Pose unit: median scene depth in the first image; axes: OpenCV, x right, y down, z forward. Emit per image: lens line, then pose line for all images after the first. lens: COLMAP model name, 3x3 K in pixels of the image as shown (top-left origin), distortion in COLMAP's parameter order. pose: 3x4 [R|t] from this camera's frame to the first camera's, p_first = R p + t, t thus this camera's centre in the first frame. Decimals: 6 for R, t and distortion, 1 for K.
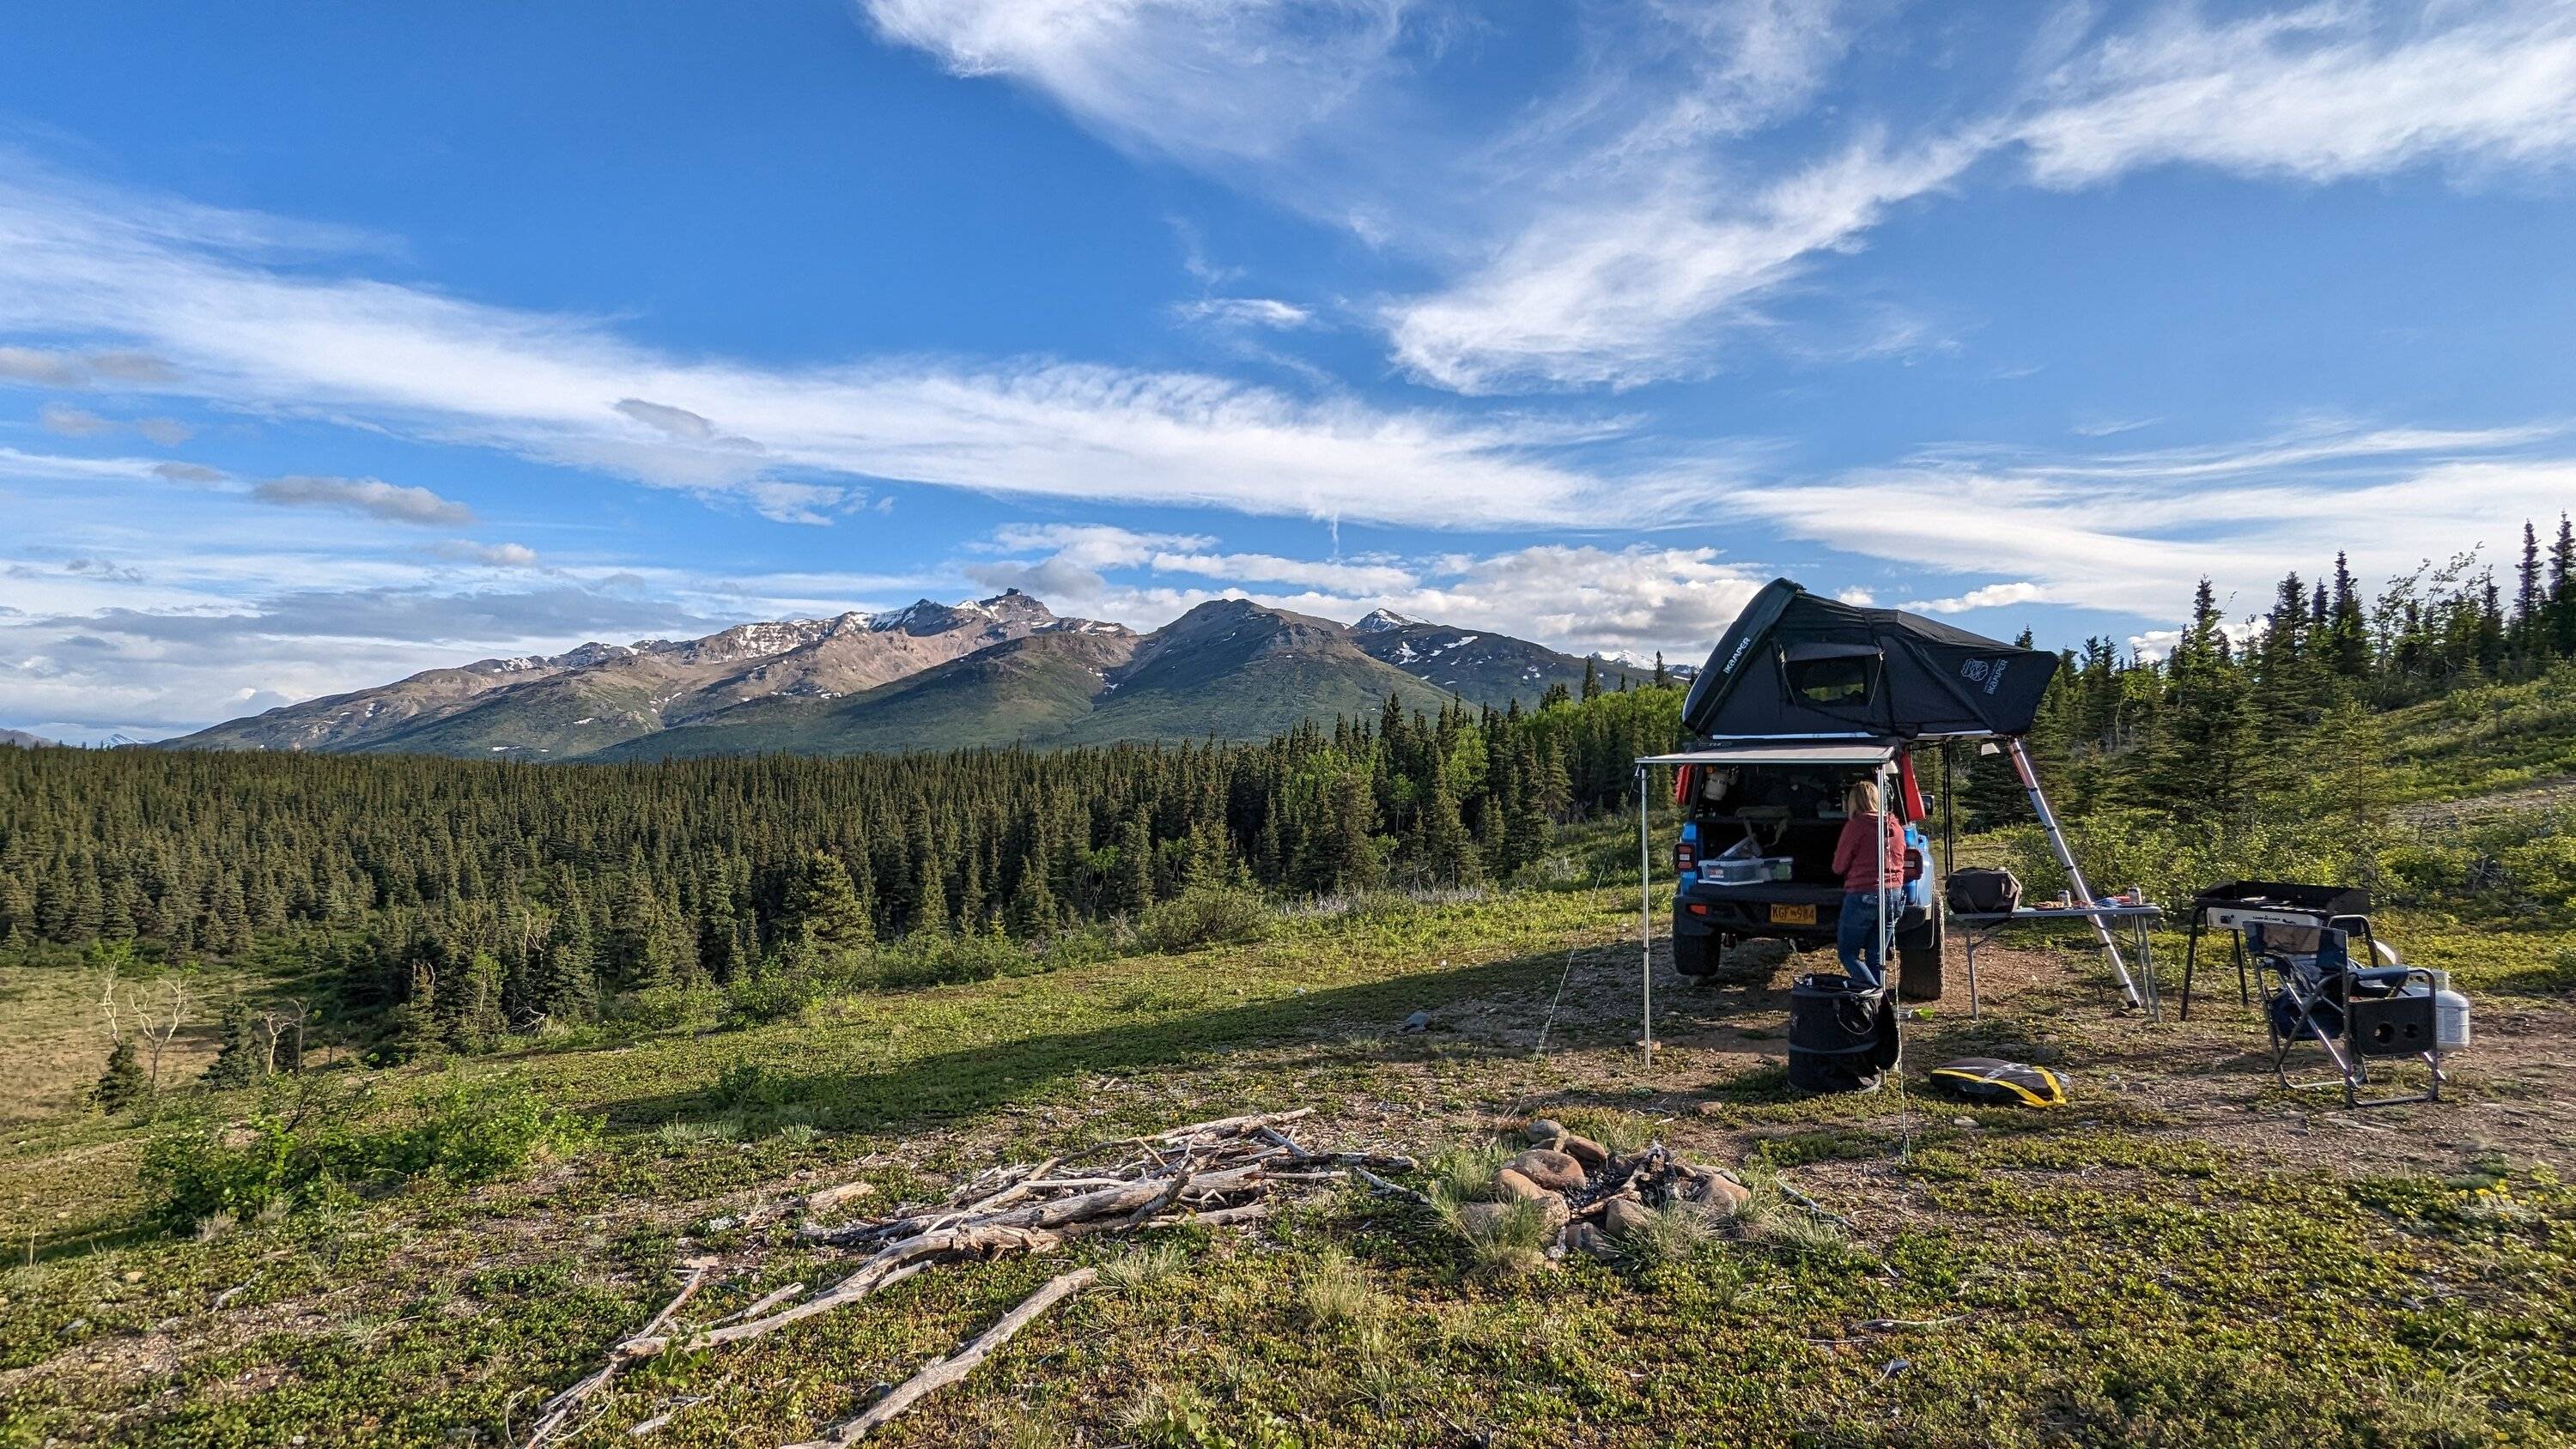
lens RADIAL K [[1832.0, 0, 1288.0], [0, 1832.0, 724.5], [0, 0, 1]] dist [0.003252, 0.002521]
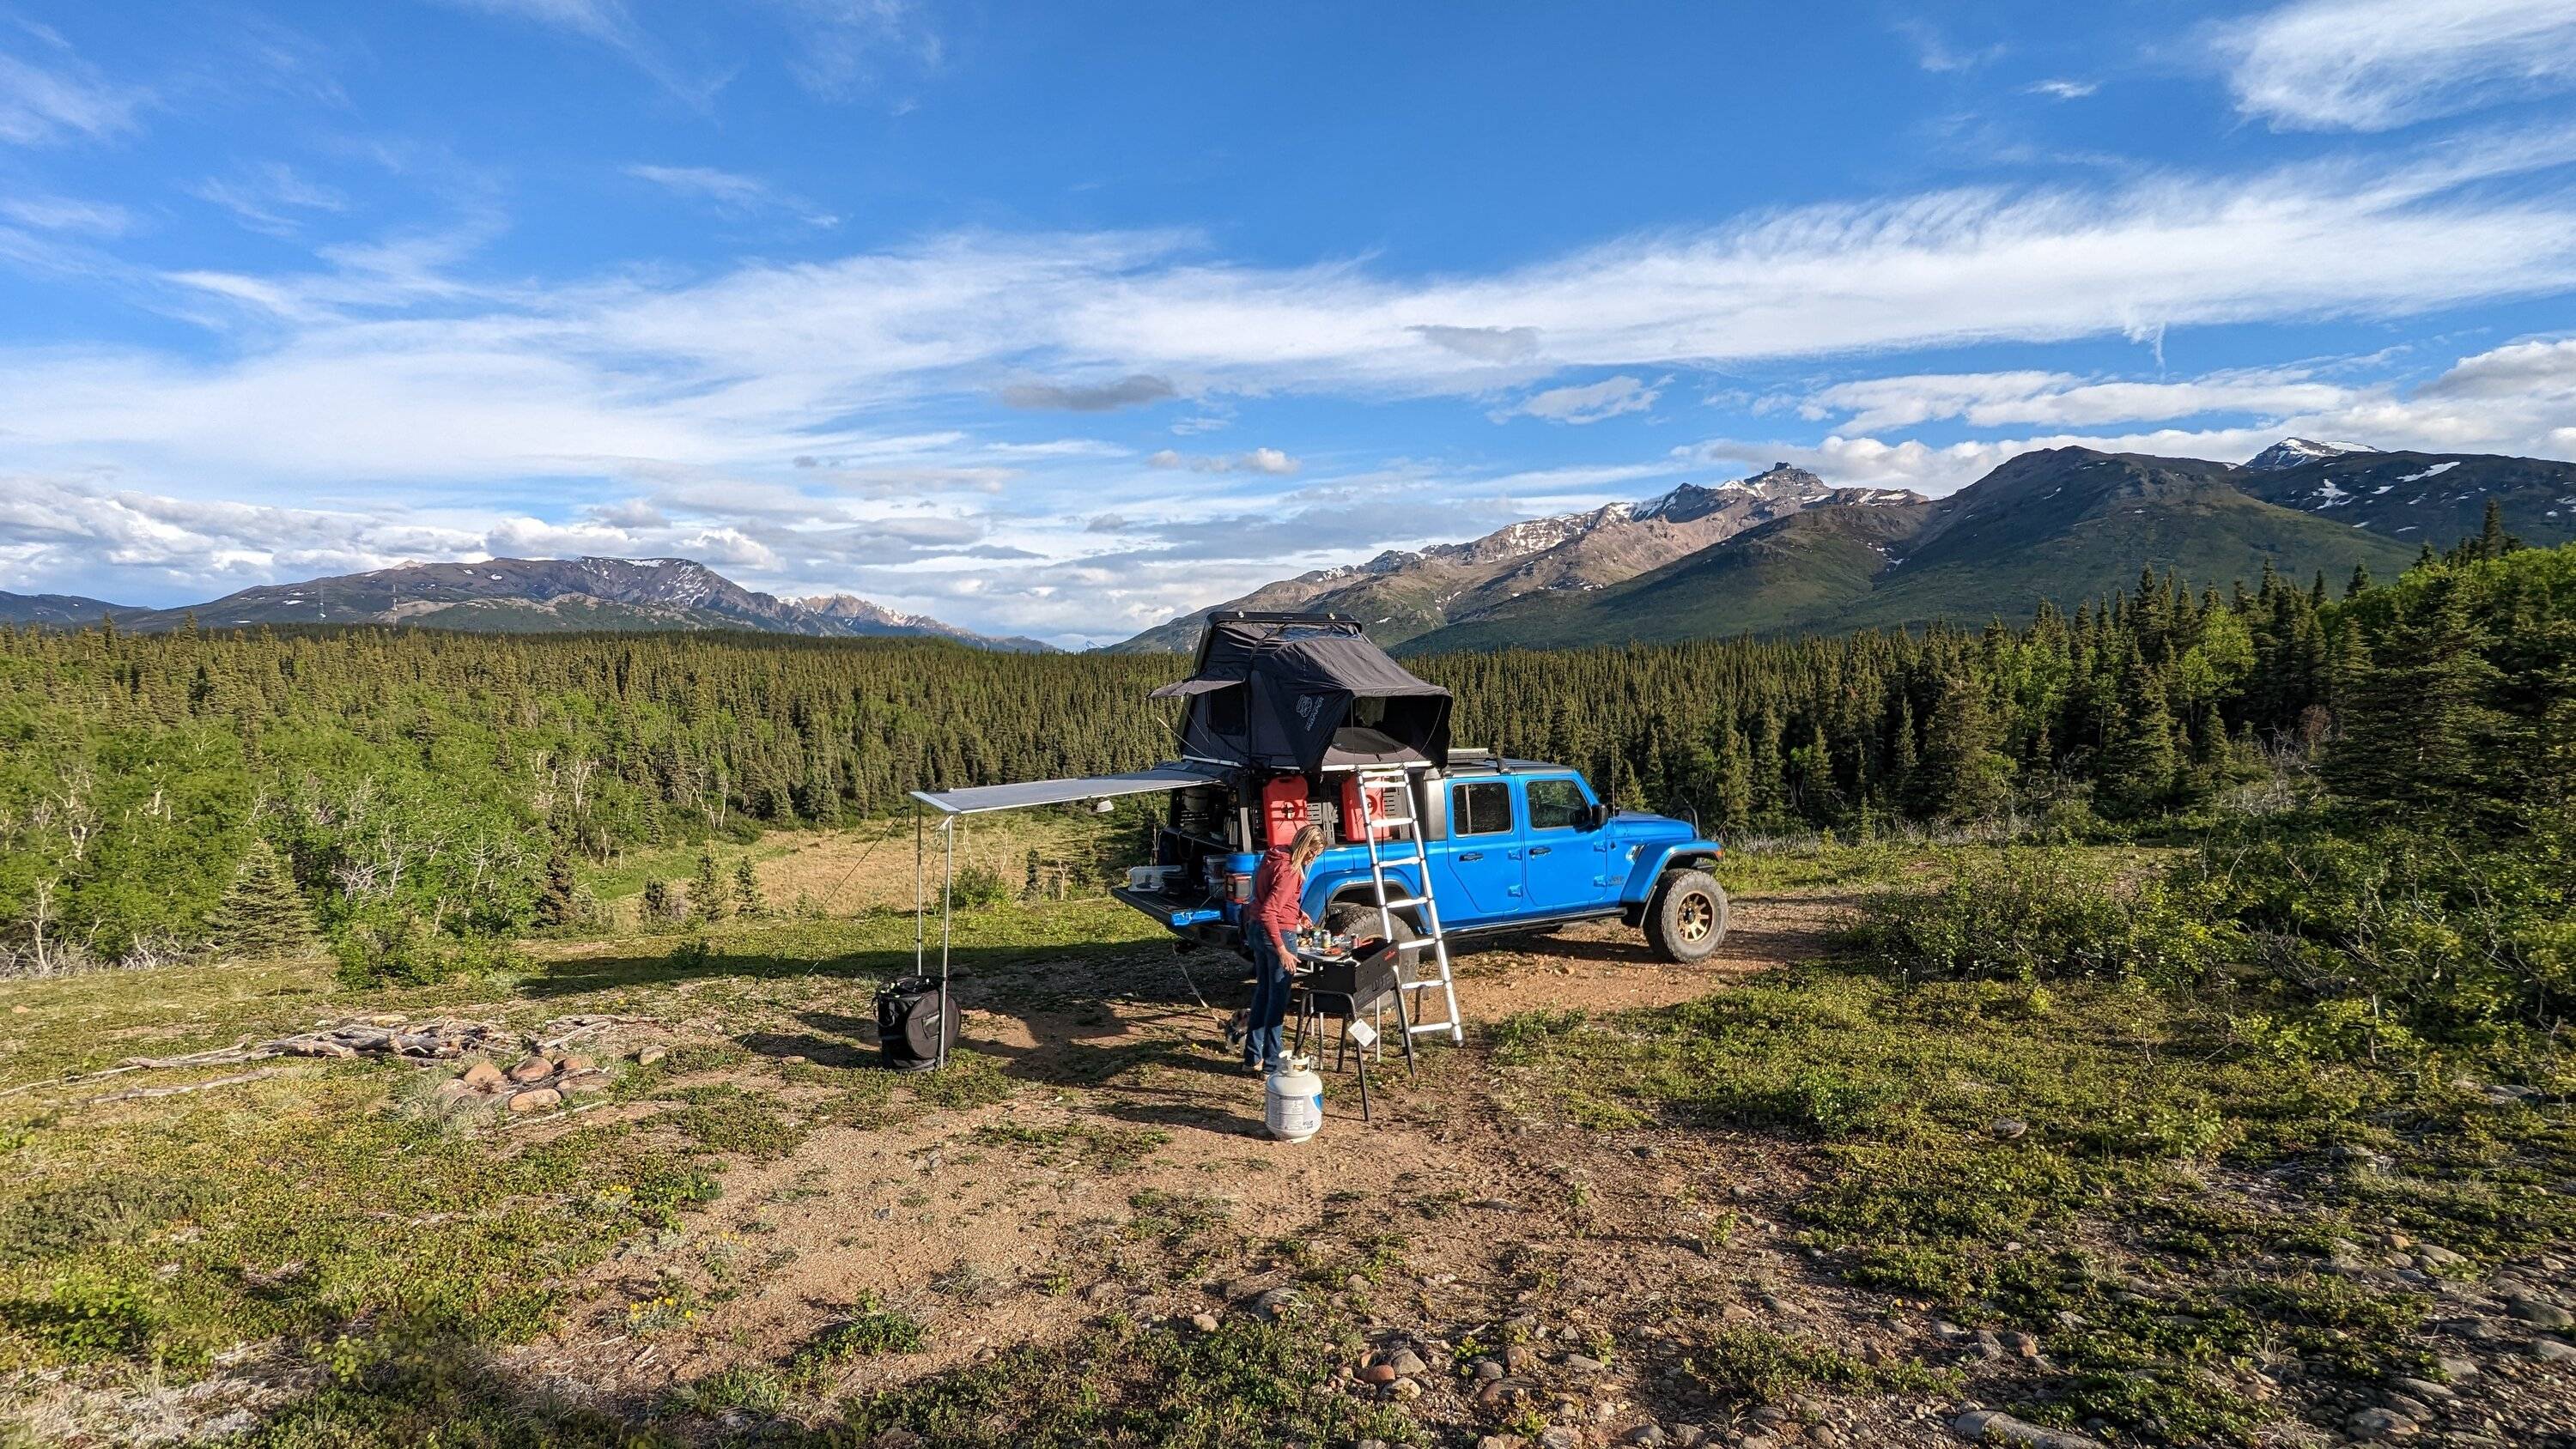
lens RADIAL K [[1832.0, 0, 1288.0], [0, 1832.0, 724.5], [0, 0, 1]] dist [0.003252, 0.002521]
pose [[0.629083, 0.032269, -0.776668, 0.429324], [0.049177, 0.995485, 0.081192, -0.030410], [0.775781, -0.089271, 0.624655, 0.220015]]
